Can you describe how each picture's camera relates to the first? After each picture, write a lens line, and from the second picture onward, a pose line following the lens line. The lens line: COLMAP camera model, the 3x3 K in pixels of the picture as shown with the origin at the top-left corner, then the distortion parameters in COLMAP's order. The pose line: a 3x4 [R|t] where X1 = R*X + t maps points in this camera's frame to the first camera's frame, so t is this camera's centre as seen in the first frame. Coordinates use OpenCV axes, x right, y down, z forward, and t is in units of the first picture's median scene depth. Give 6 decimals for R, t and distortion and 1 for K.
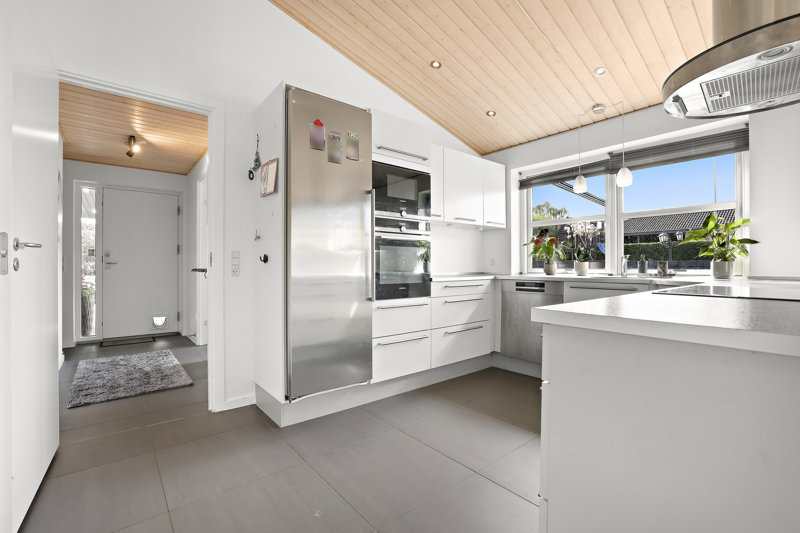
lens RADIAL K [[357.4, 0, 397.3], [0, 357.4, 260.6], [0, 0, 1]] dist [-0.029077, 0.000401]
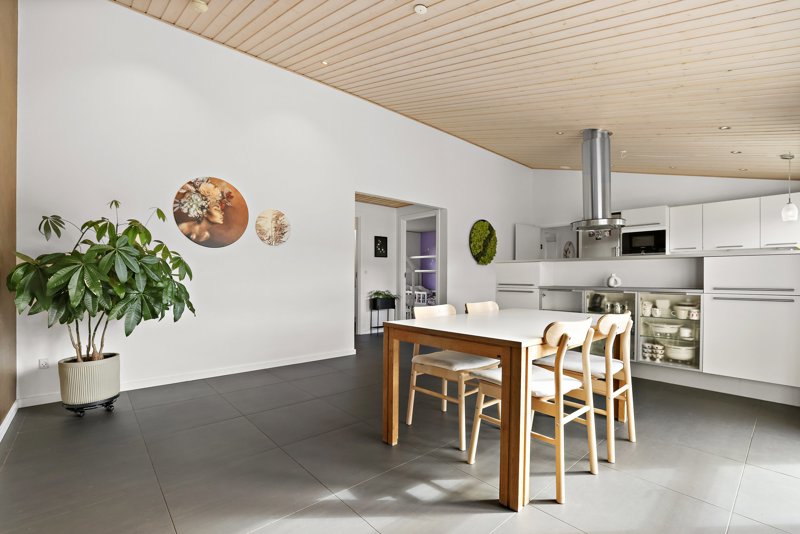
lens RADIAL K [[365.0, 0, 383.3], [0, 365.0, 277.2], [0, 0, 1]] dist [-0.018439, 0.000692]
pose [[0.004067, 0.000041, -0.999992, 1.743596], [0.013292, 0.999912, 0.000095, -0.005197], [0.999903, -0.013292, 0.004066, -0.461417]]
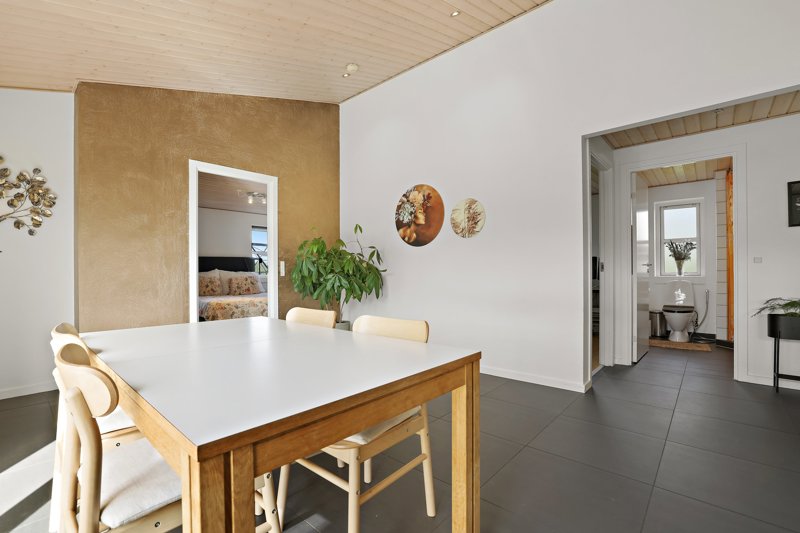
lens RADIAL K [[365.0, 0, 383.3], [0, 365.0, 276.7], [0, 0, 1]] dist [-0.018439, 0.000692]
pose [[-0.992439, 0.003932, -0.122679, 0.904400], [0.004853, 0.999962, -0.007210, 0.012151], [0.122646, -0.007750, -0.992420, 0.275236]]
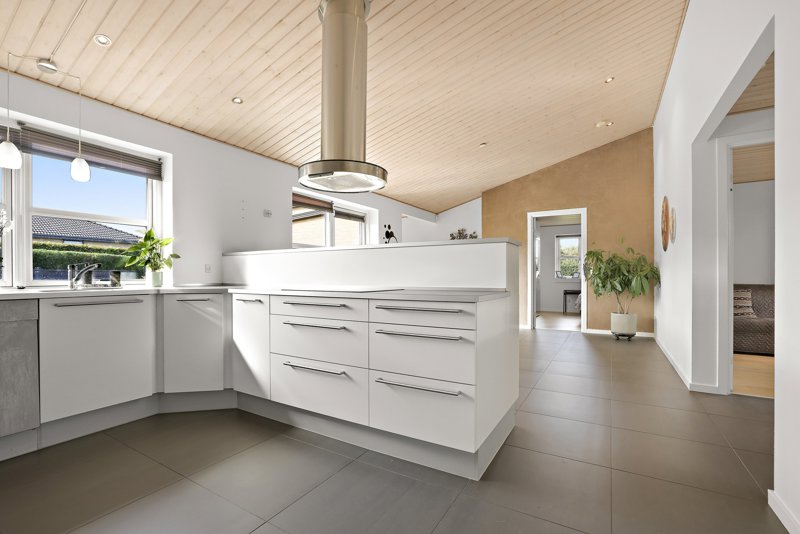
lens RADIAL K [[365.0, 0, 383.3], [0, 365.0, 277.2], [0, 0, 1]] dist [-0.018439, 0.000692]
pose [[-0.314304, -0.004840, 0.949310, -0.343922], [-0.010146, 0.999947, 0.001739, 0.008711], [-0.949268, -0.009085, -0.314337, 0.509602]]
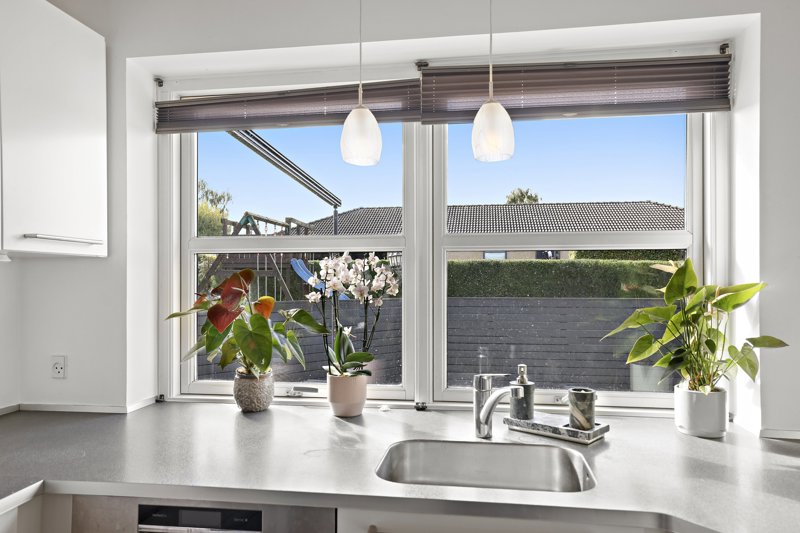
lens RADIAL K [[598.2, 0, 398.2], [0, 598.2, 263.1], [0, 0, 1]] dist [0.001133, 0.094460]
pose [[0.751737, 0.002171, 0.659460, 0.186668], [-0.005459, 0.999981, 0.002931, -0.105246], [-0.659441, -0.005804, 0.751734, 0.557221]]
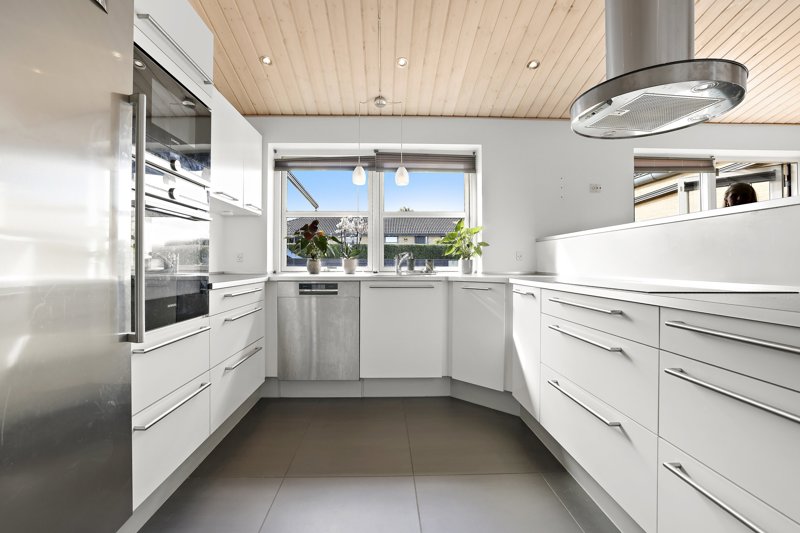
lens RADIAL K [[357.4, 0, 397.3], [0, 357.4, 260.6], [0, 0, 1]] dist [-0.029077, 0.000401]
pose [[0.608589, 0.005805, 0.793464, -0.159319], [-0.010035, 0.999950, 0.000381, 0.005906], [-0.793422, -0.008195, 0.608617, 0.332236]]
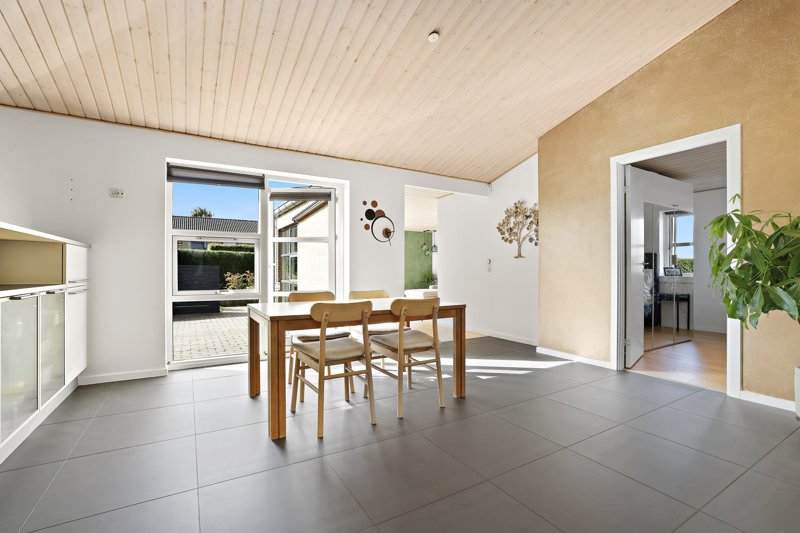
lens RADIAL K [[352.1, 0, 381.7], [0, 352.1, 268.0], [0, 0, 1]] dist [0.000701, 0.000408]
pose [[0.180814, 0.003902, 0.983509, 0.143643], [-0.015966, 0.999872, -0.001032, -0.004195], [-0.983388, -0.015516, 0.180854, -0.412129]]
